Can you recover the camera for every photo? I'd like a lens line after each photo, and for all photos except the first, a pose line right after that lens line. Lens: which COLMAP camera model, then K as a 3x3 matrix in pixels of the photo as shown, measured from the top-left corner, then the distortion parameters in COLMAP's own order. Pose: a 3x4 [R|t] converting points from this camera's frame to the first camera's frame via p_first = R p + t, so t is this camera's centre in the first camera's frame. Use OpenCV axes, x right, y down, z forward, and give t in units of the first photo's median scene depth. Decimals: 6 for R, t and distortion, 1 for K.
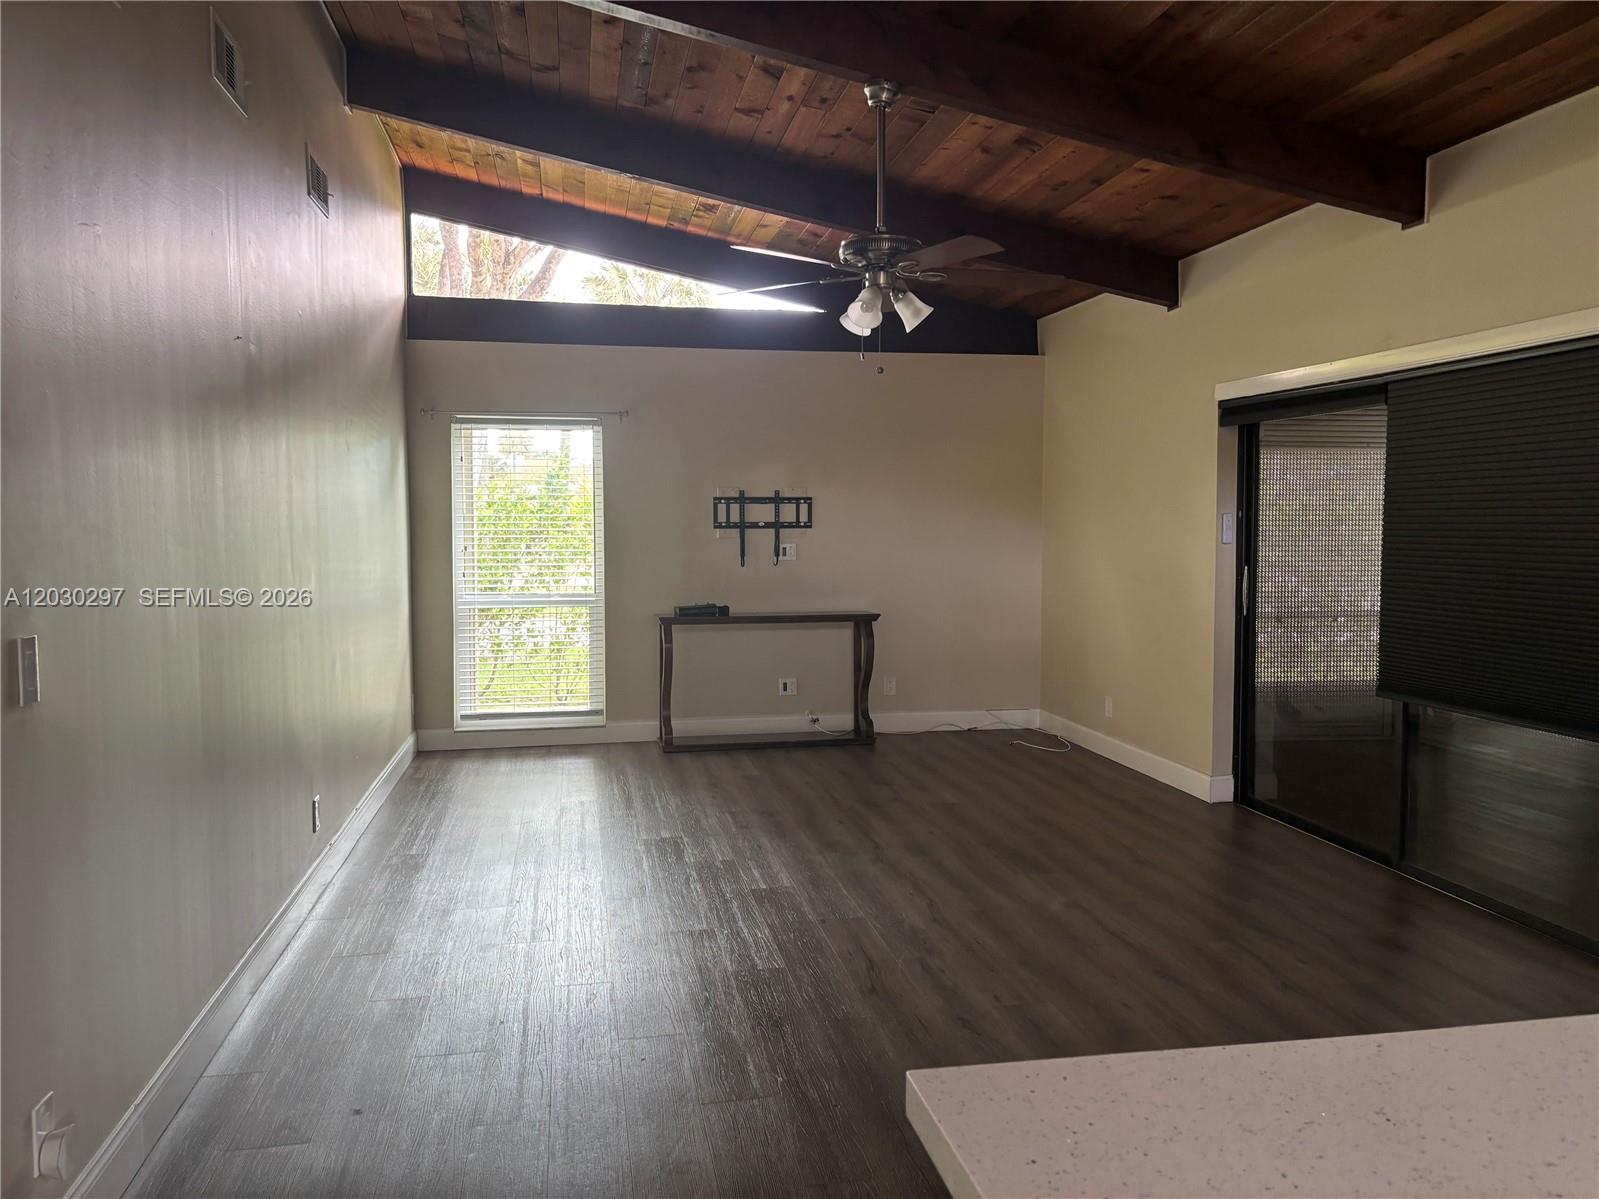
lens RADIAL K [[1211.3, 0, 826.6], [0, 1211.3, 598.1], [0, 0, 1]] dist [0.049434, -0.050822]
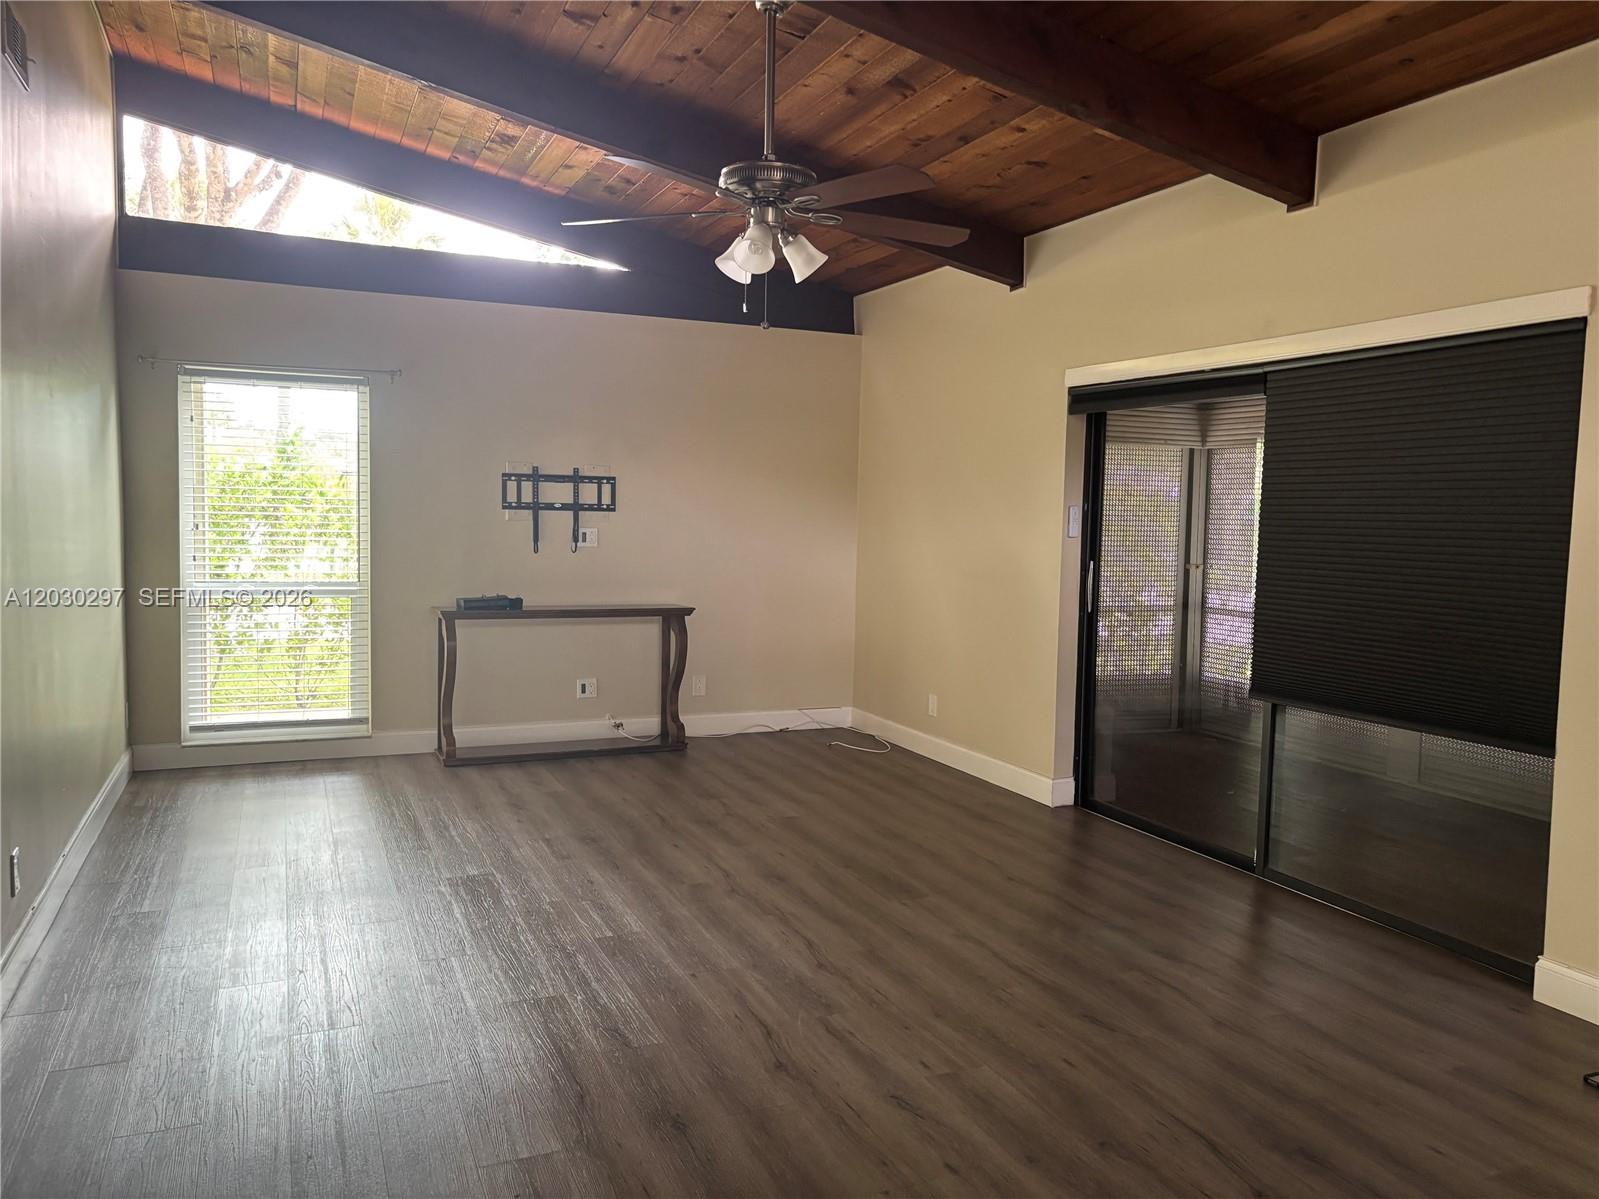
lens RADIAL K [[1211.3, 0, 834.0], [0, 1211.3, 604.3], [0, 0, 1]] dist [0.049434, -0.050822]
pose [[0.975868, 0.005567, 0.218289, -0.055956], [-0.008702, 0.999872, 0.013404, -0.002555], [-0.218187, -0.014980, 0.975792, 0.093914]]
